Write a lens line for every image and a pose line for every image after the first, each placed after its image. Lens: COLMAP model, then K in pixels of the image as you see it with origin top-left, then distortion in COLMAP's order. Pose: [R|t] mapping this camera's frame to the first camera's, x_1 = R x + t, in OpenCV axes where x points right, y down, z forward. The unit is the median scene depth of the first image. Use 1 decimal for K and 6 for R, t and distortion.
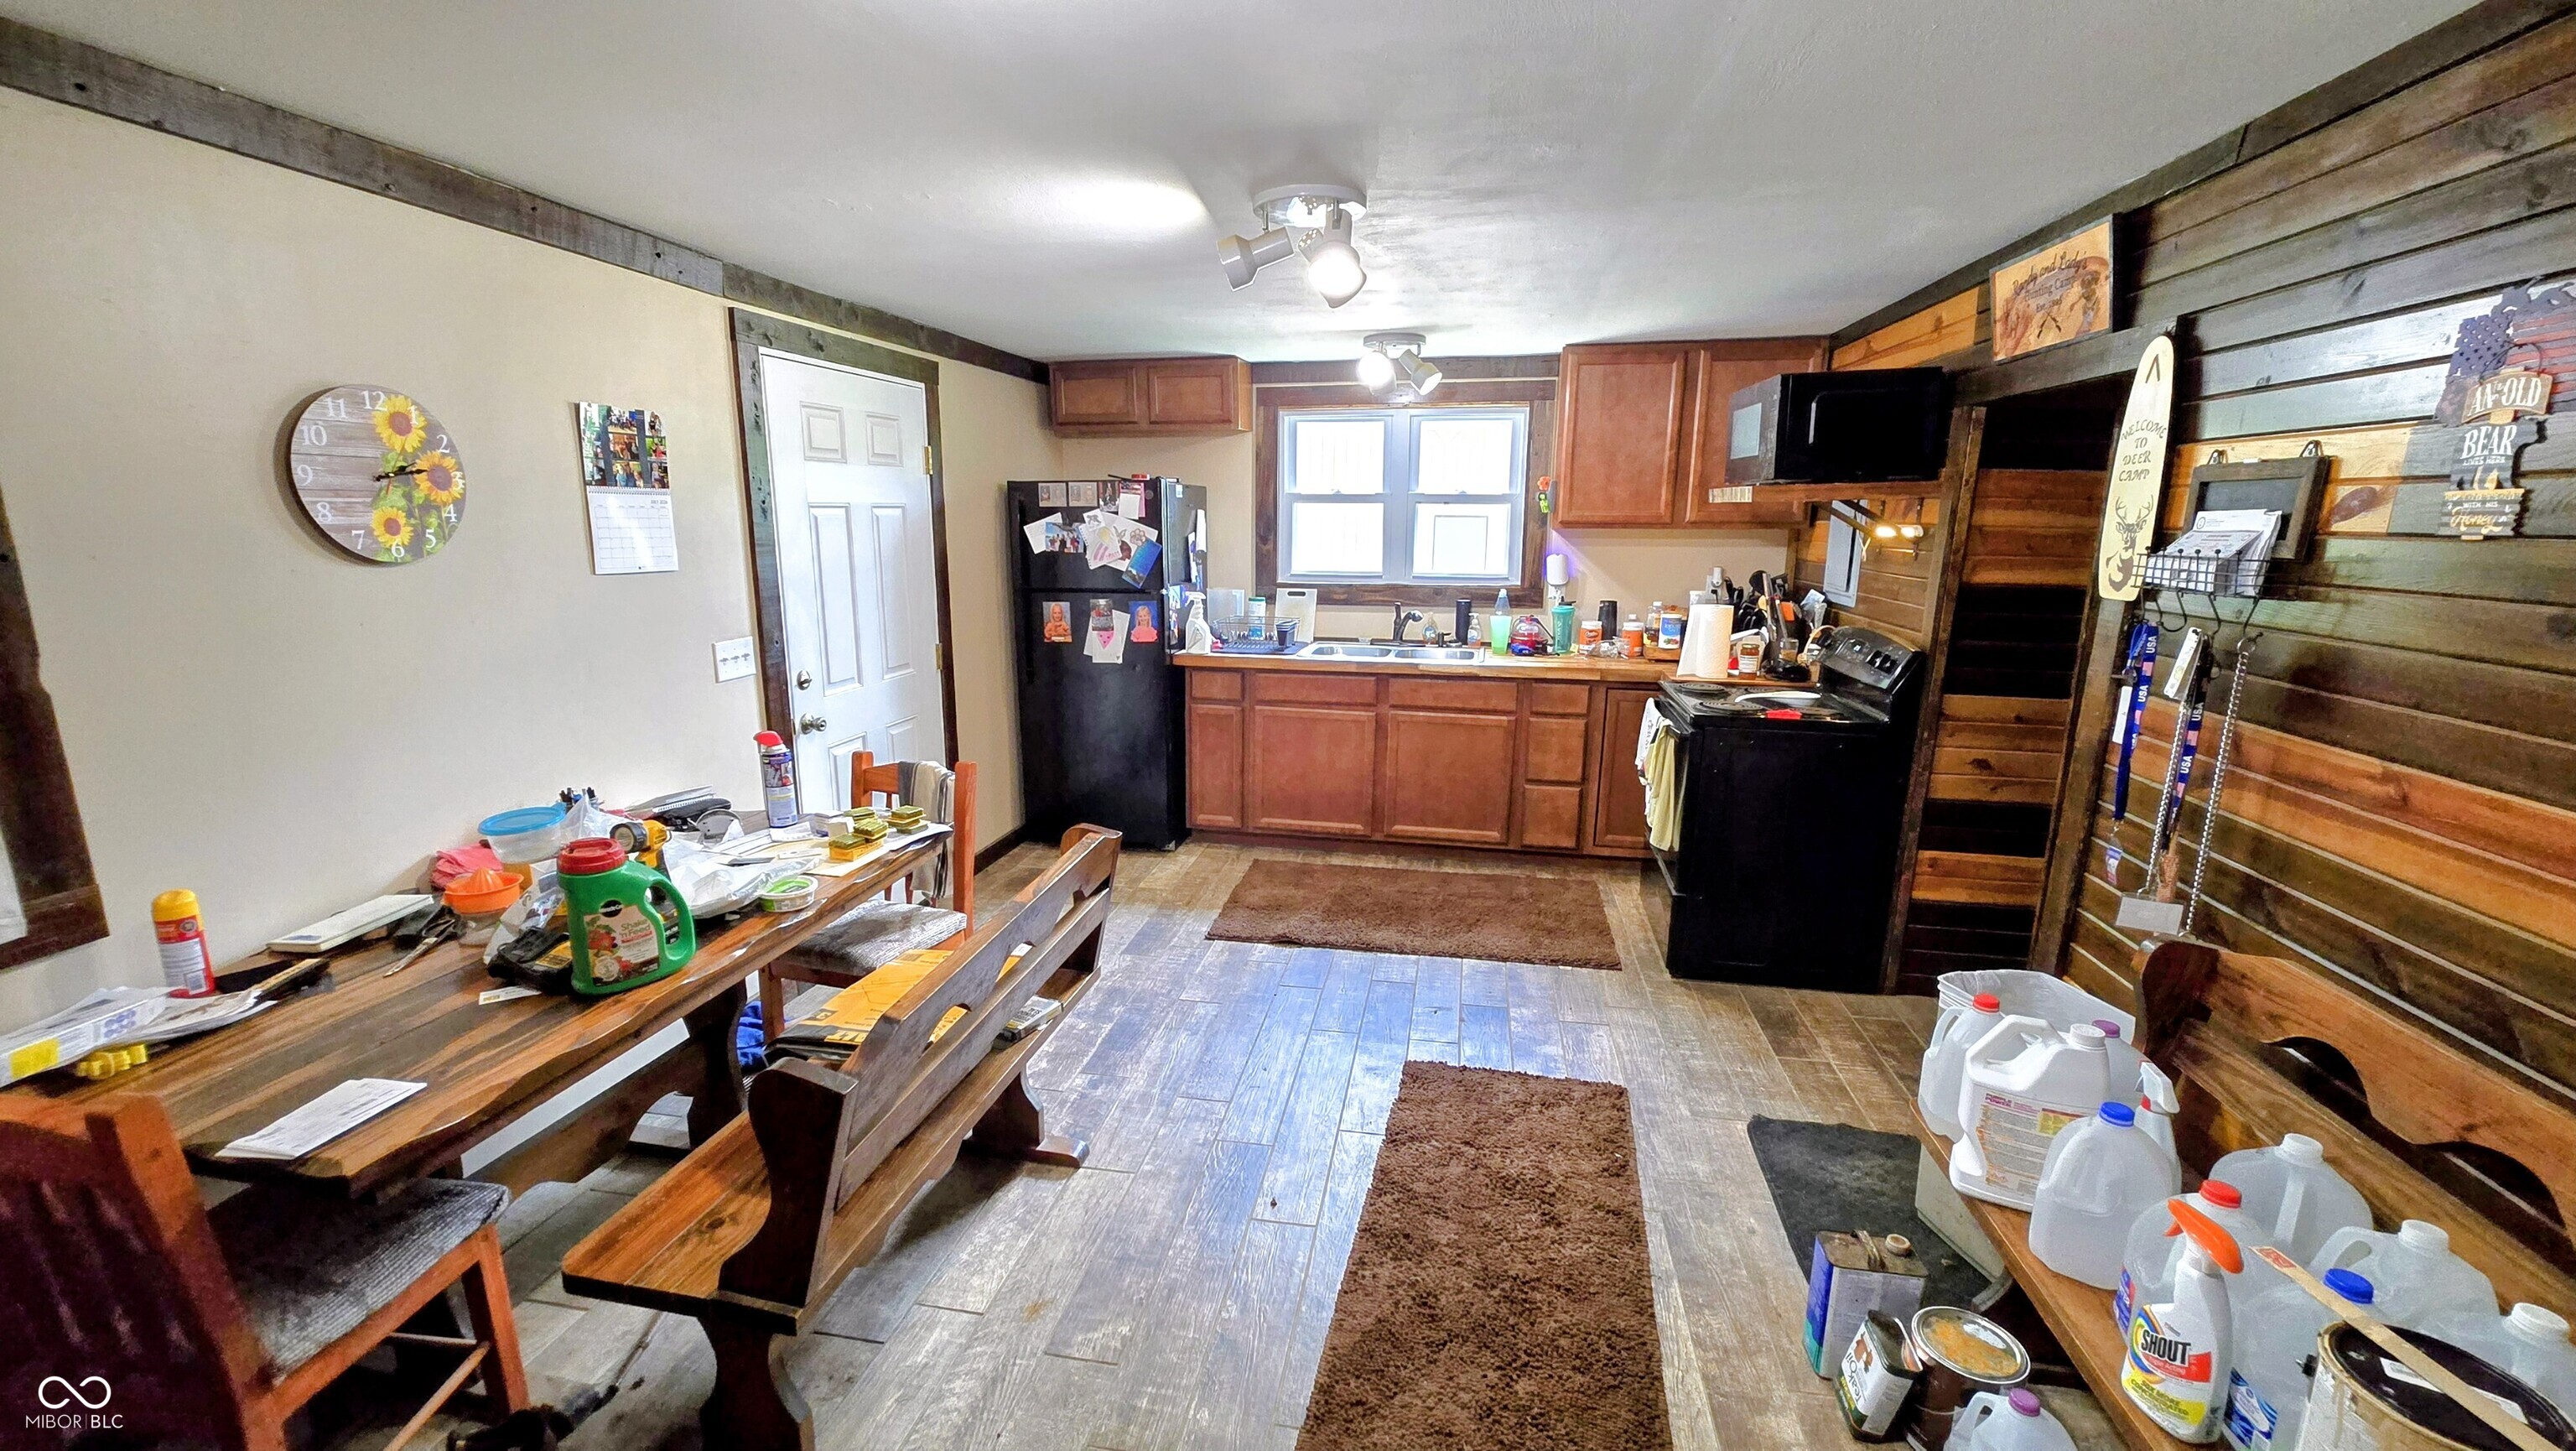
lens RADIAL K [[1054.5, 0, 1282.0], [0, 1054.5, 738.1], [0, 0, 1]] dist [-0.003459, 0.000382]
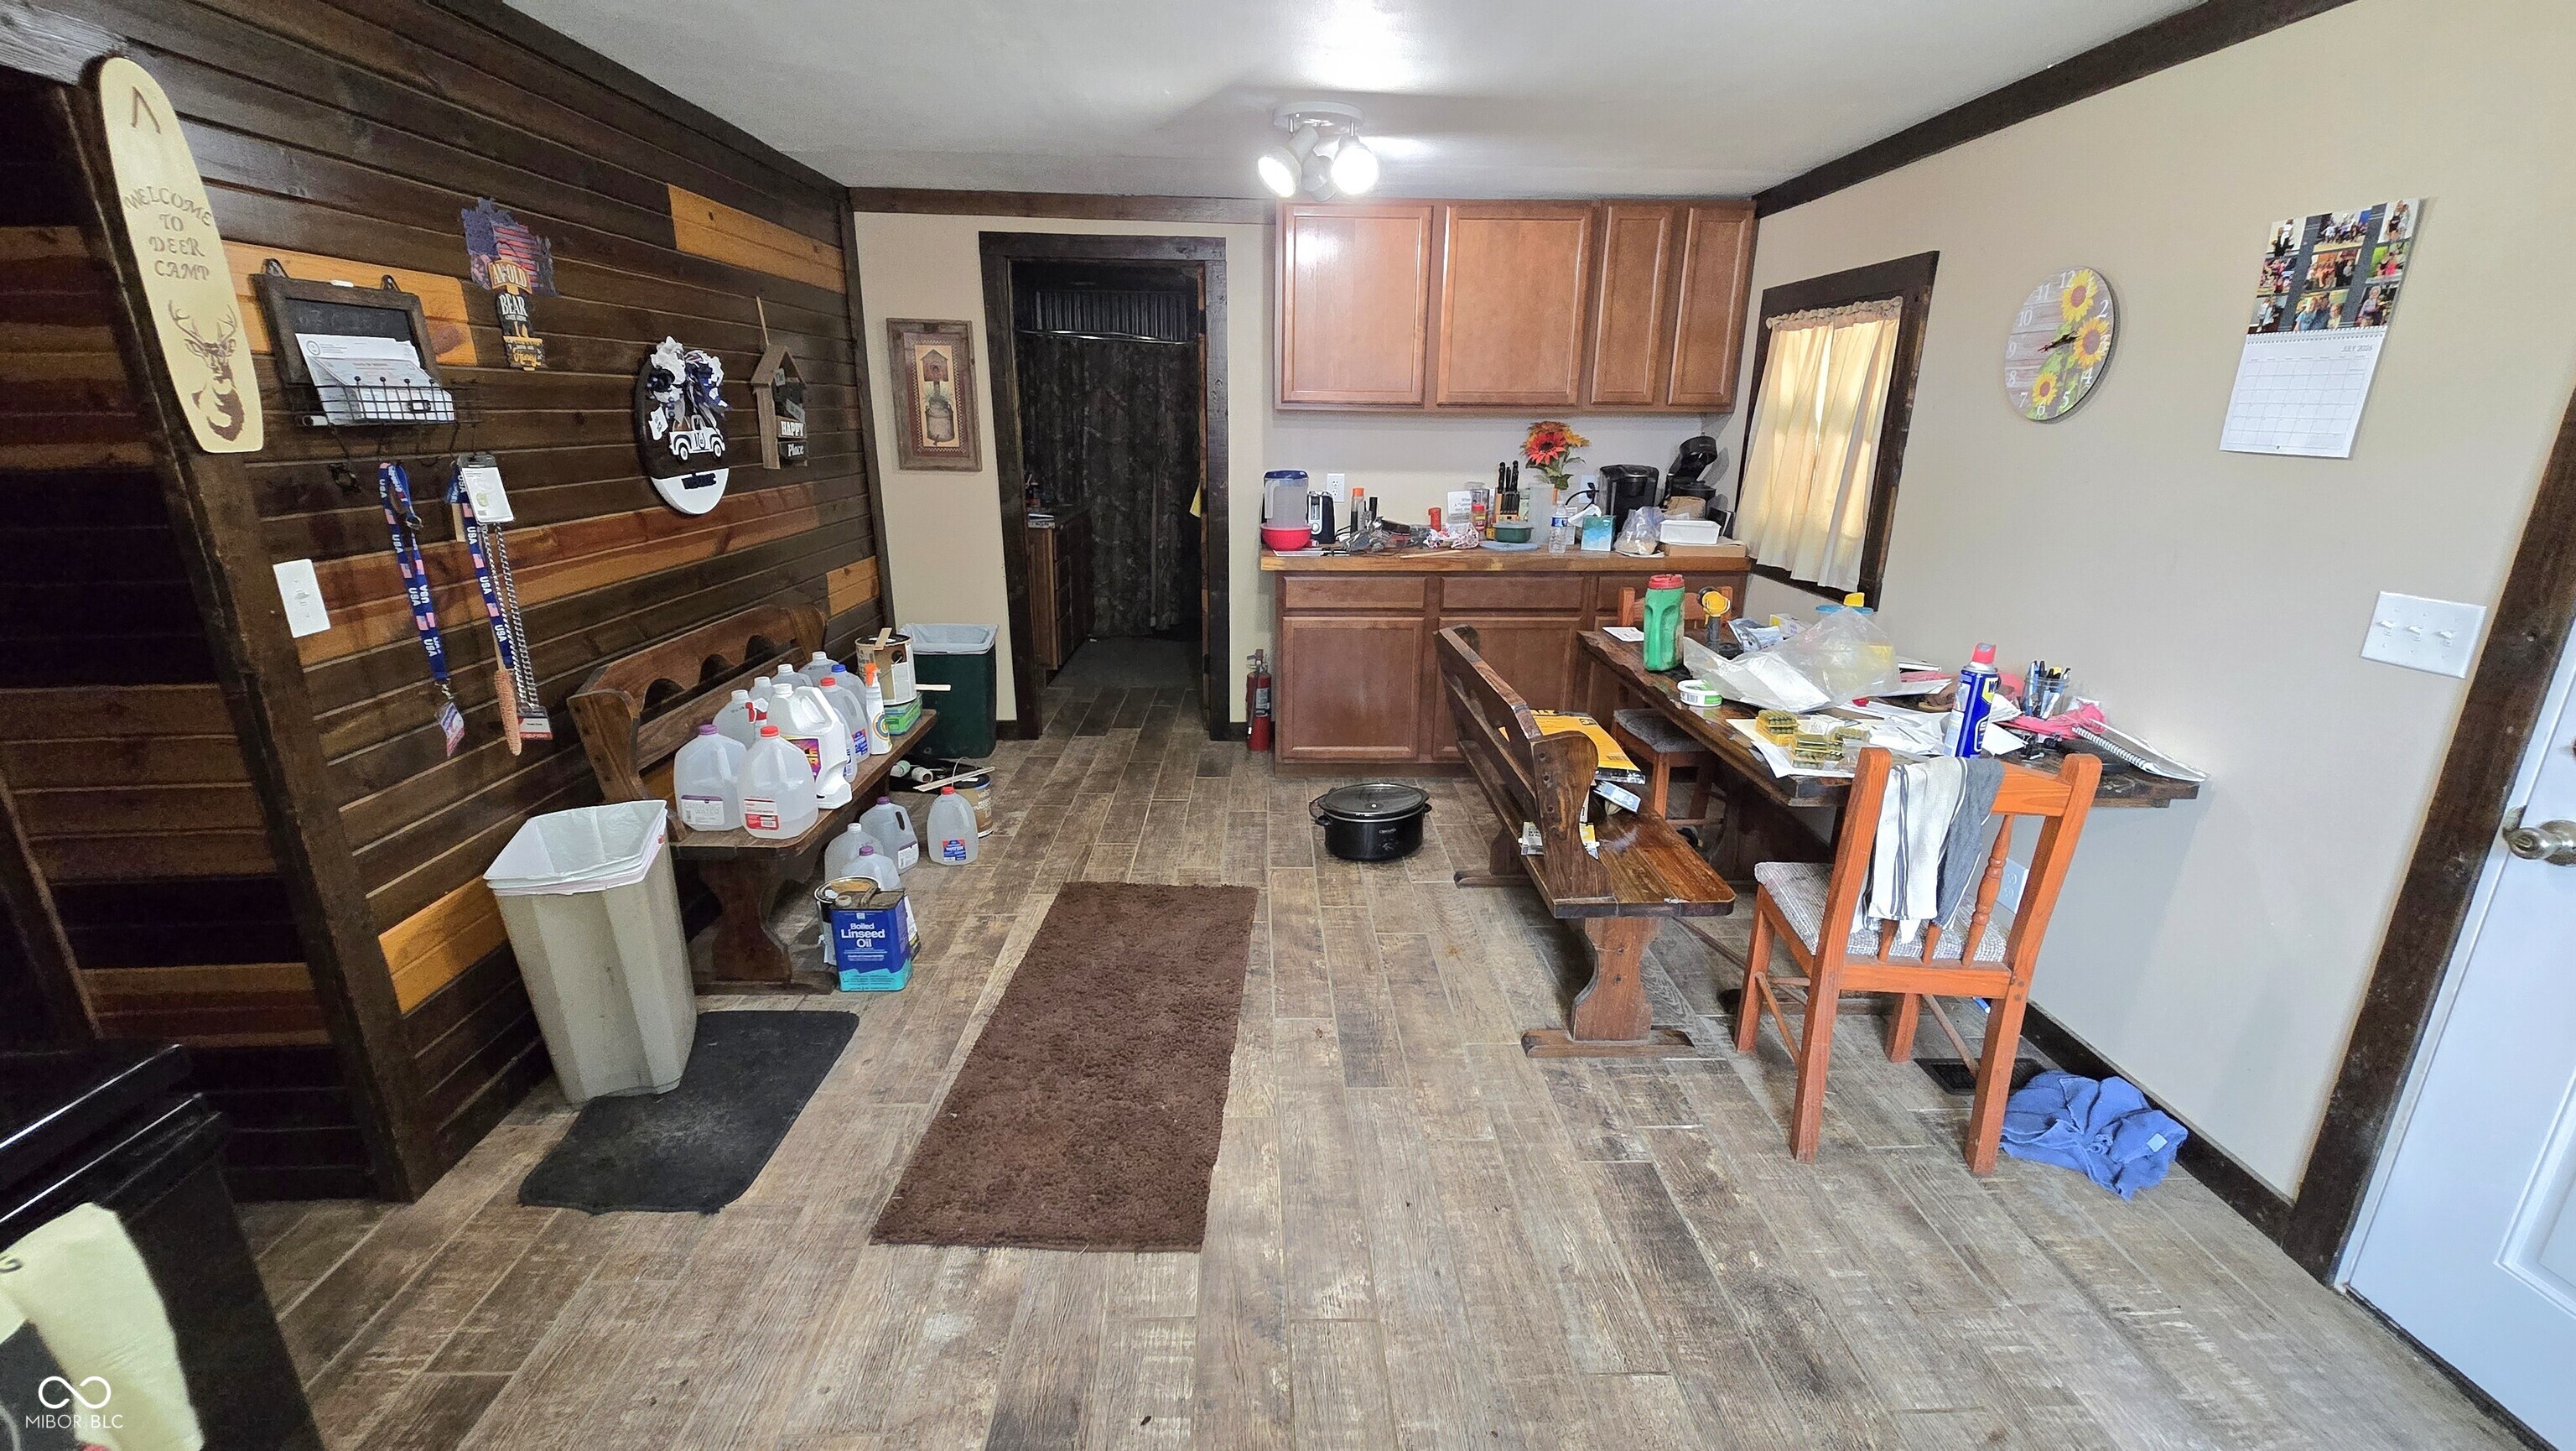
lens RADIAL K [[1054.5, 0, 1289.8], [0, 1054.5, 728.2], [0, 0, 1]] dist [-0.003459, 0.000382]
pose [[-0.977152, 0.048634, -0.206905, 0.218708], [-0.057879, 0.875793, 0.479204, -0.322074], [0.204511, 0.480231, -0.852967, 1.689917]]
